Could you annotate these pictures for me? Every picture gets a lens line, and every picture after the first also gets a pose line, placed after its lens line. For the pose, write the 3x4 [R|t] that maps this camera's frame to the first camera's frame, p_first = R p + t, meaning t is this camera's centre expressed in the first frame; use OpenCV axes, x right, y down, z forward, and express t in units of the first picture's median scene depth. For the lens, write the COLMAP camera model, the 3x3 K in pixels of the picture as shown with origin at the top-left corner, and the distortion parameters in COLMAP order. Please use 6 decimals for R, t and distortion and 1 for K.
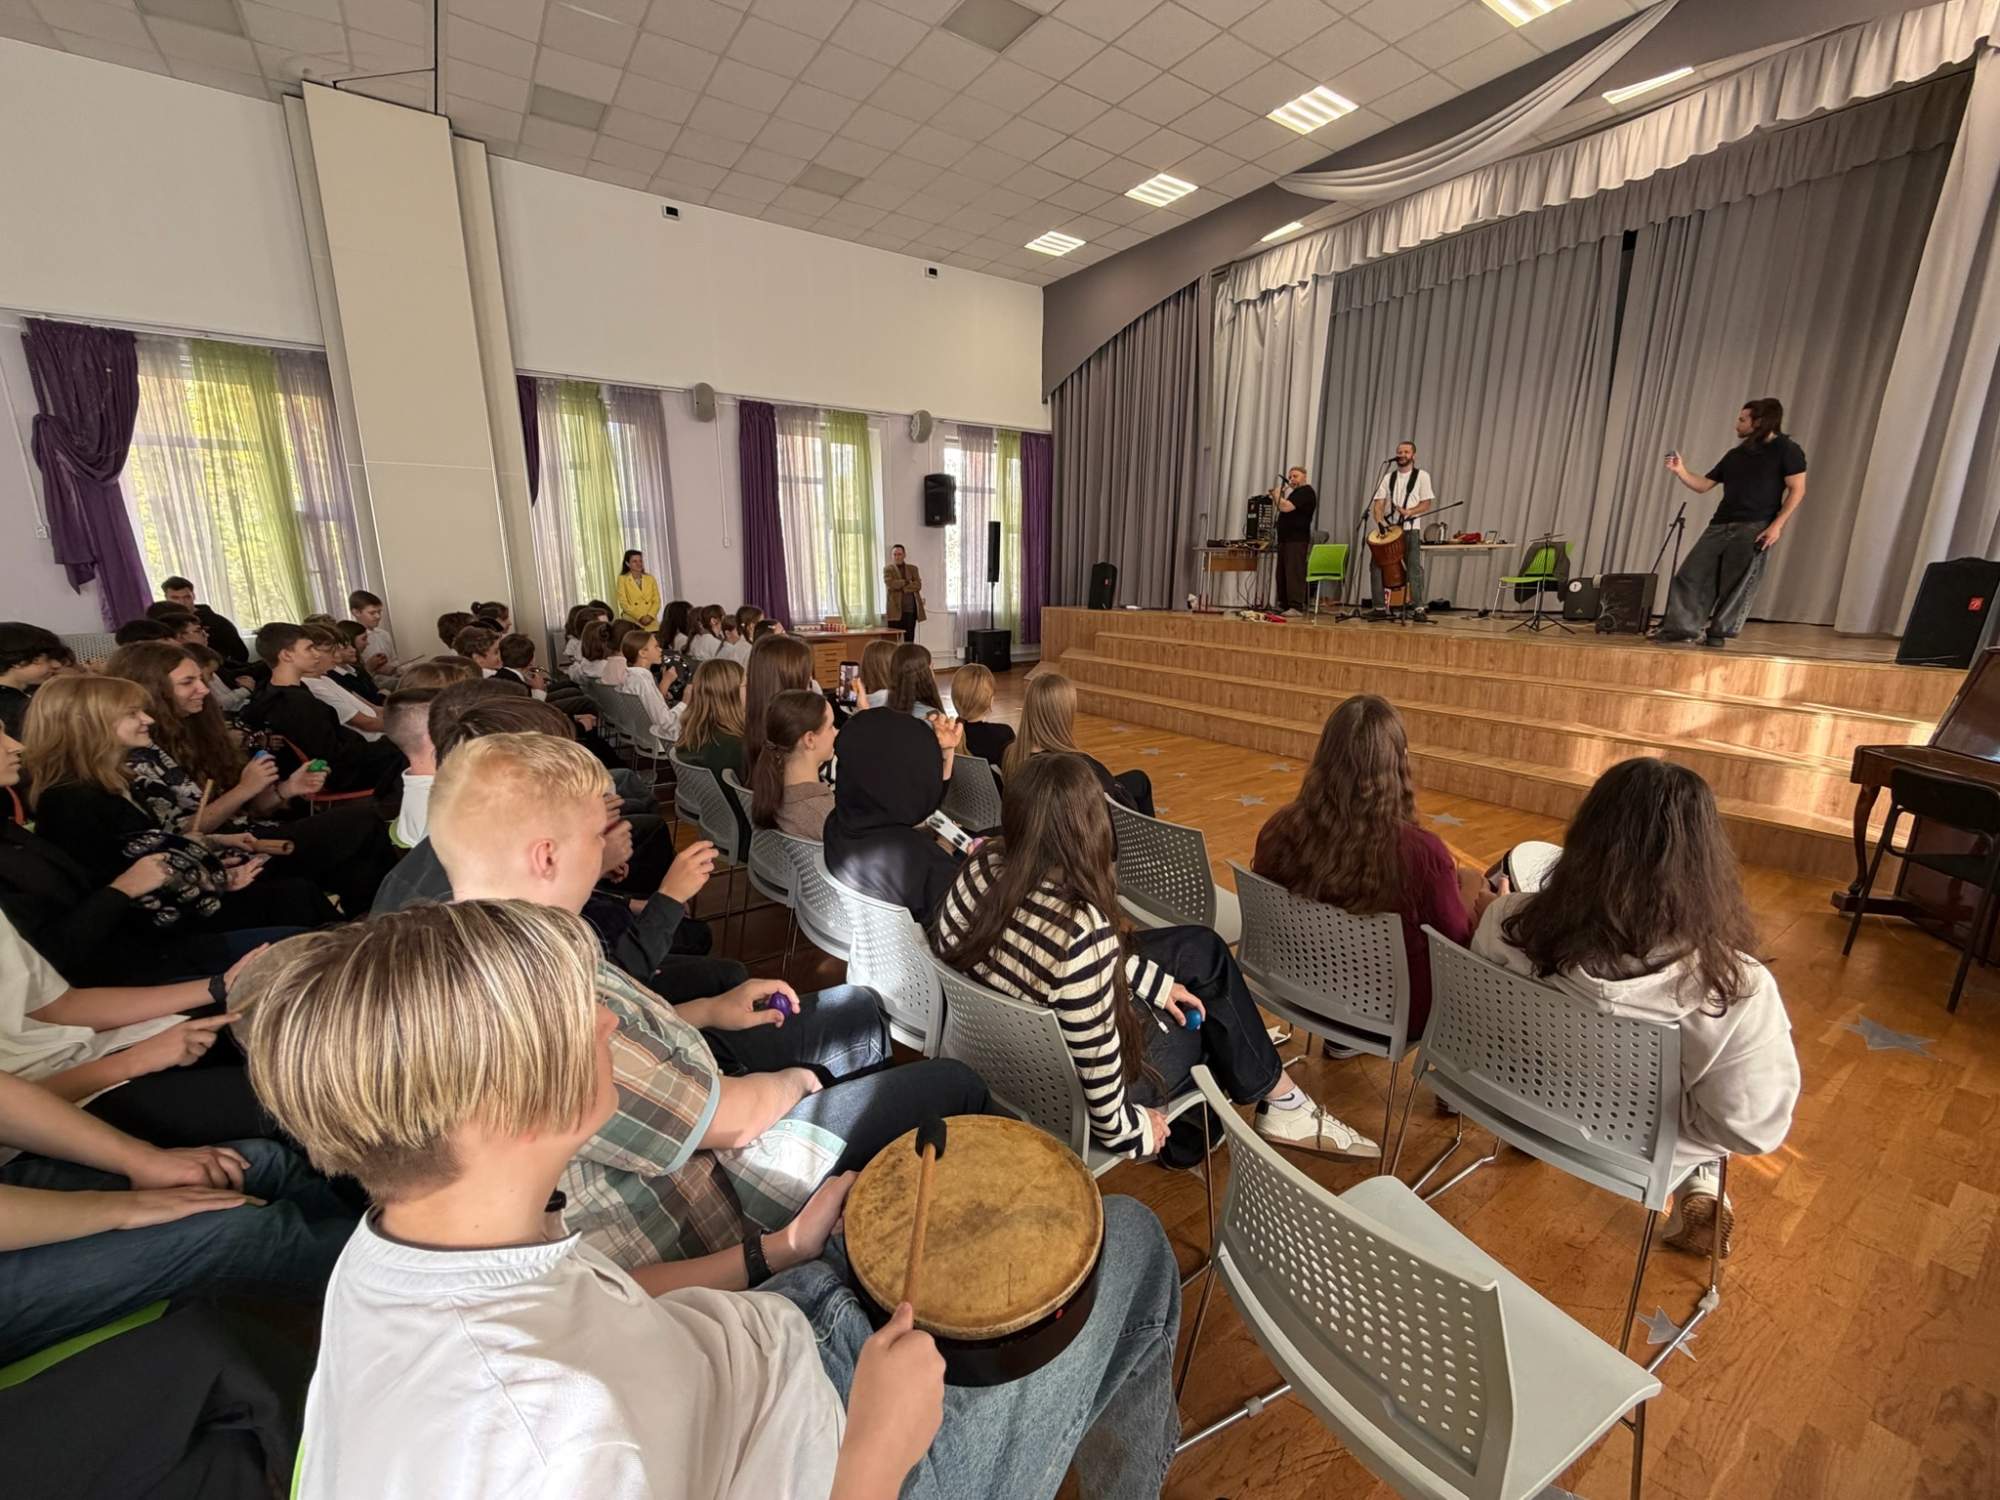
lens RADIAL K [[804.8, 0, 1000.9], [0, 804.8, 734.3], [0, 0, 1]] dist [-0.002130, -0.000316]
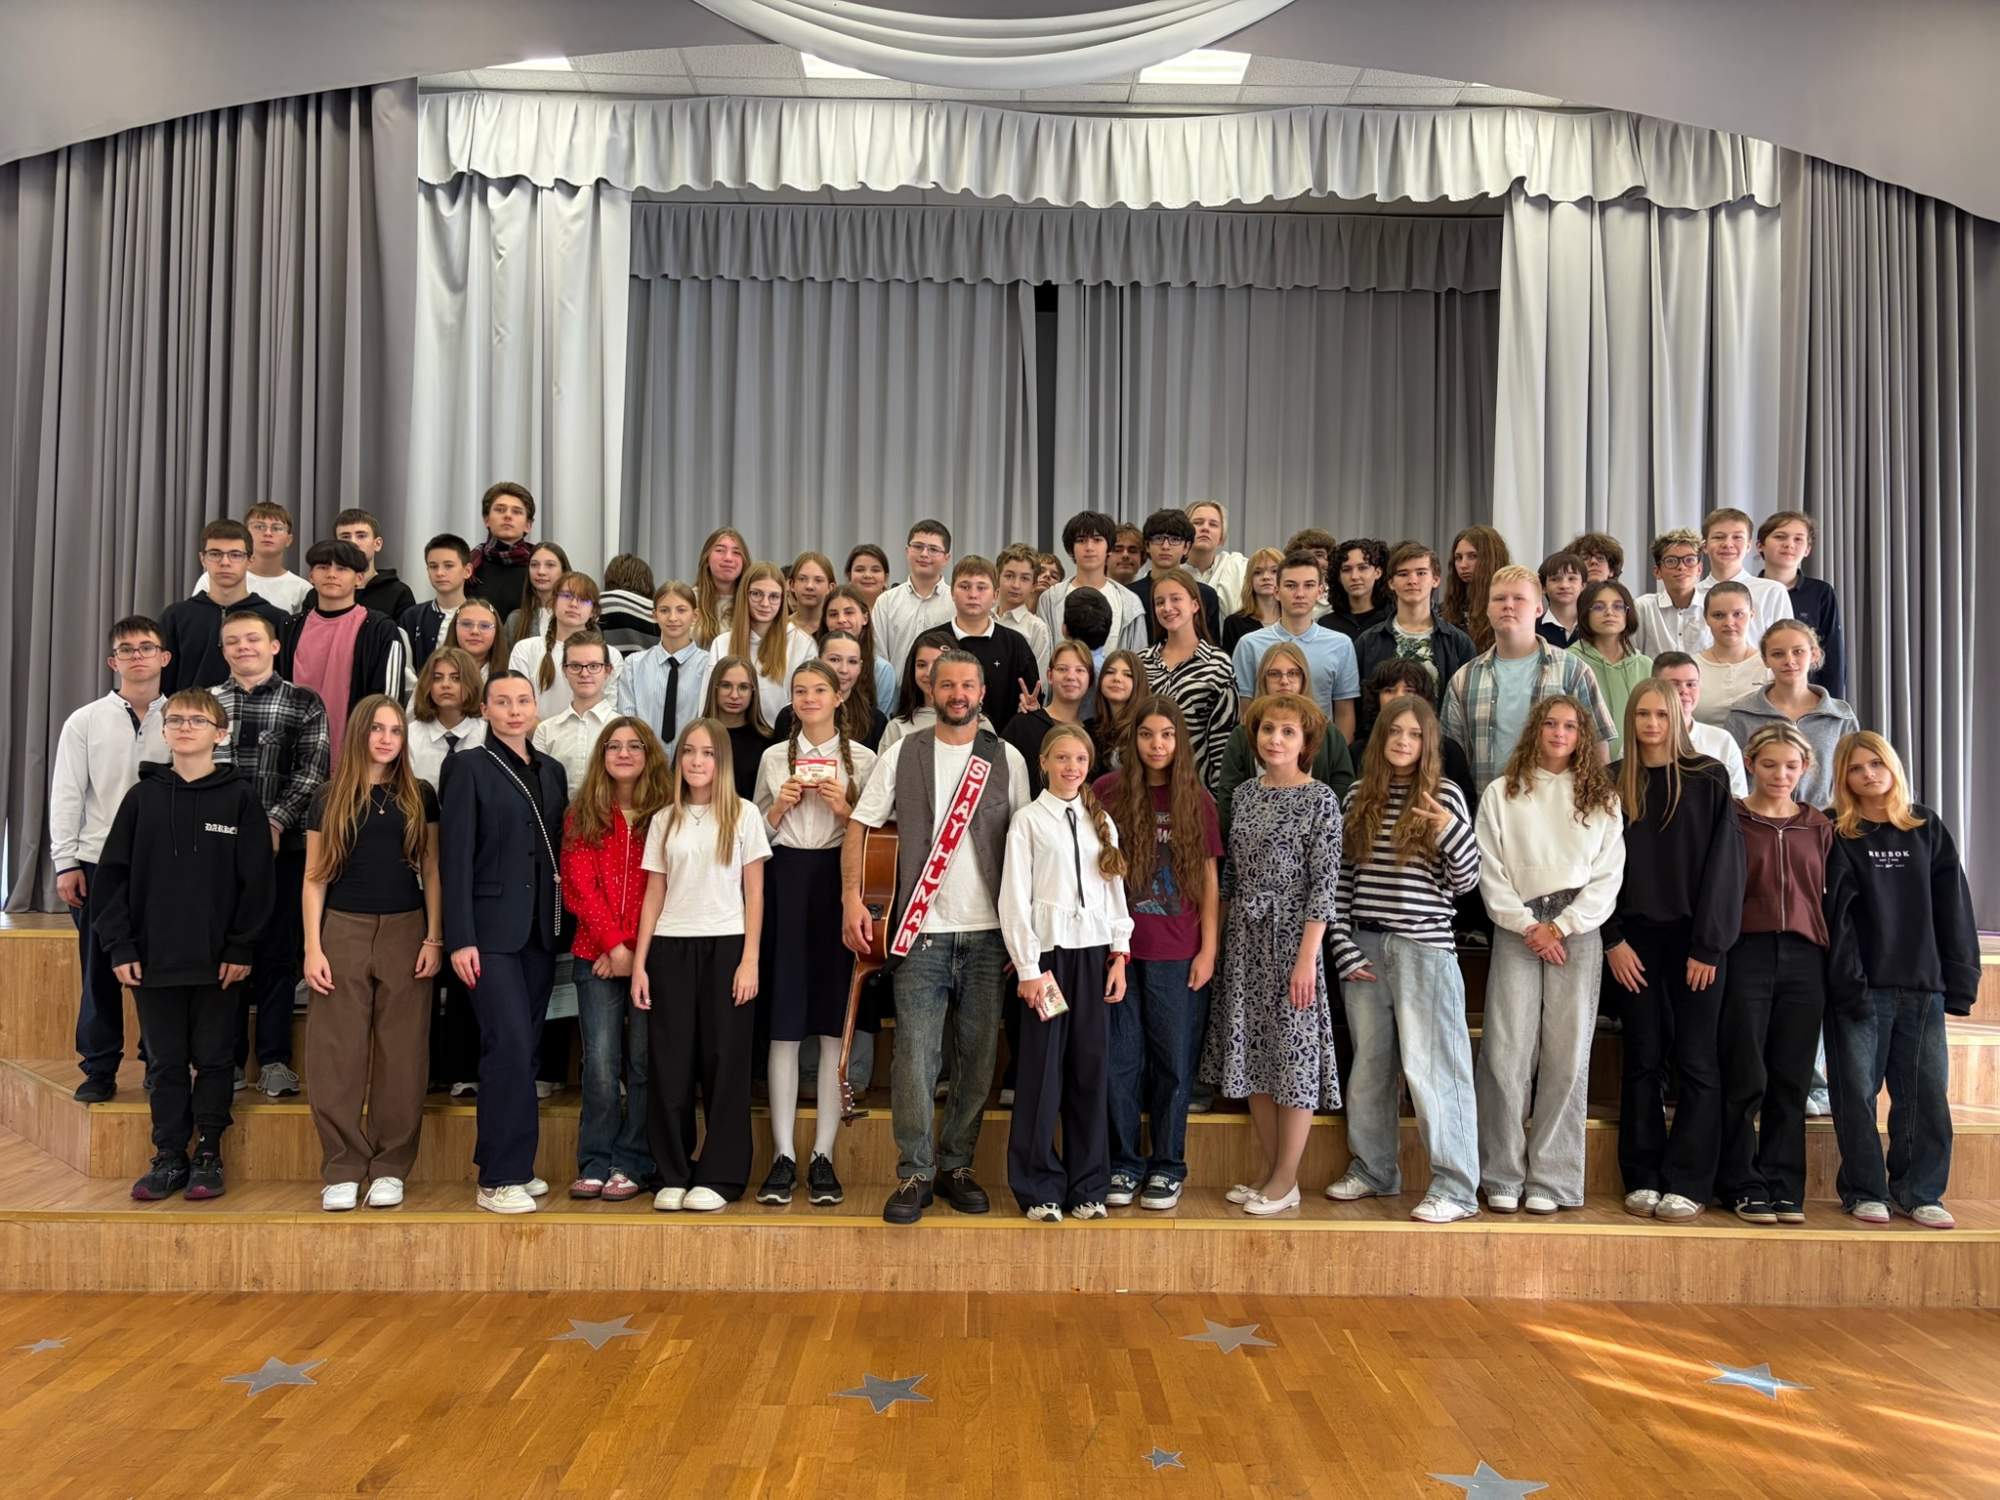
lens RADIAL K [[1505.1, 0, 999.3], [0, 1505.1, 756.2], [0, 0, 1]] dist [0.025919, -0.031398]
pose [[0.552876, 0.027929, 0.832795, -0.185116], [0.156101, 0.978272, -0.136441, -0.086317], [-0.818511, 0.205435, 0.536503, 0.389879]]
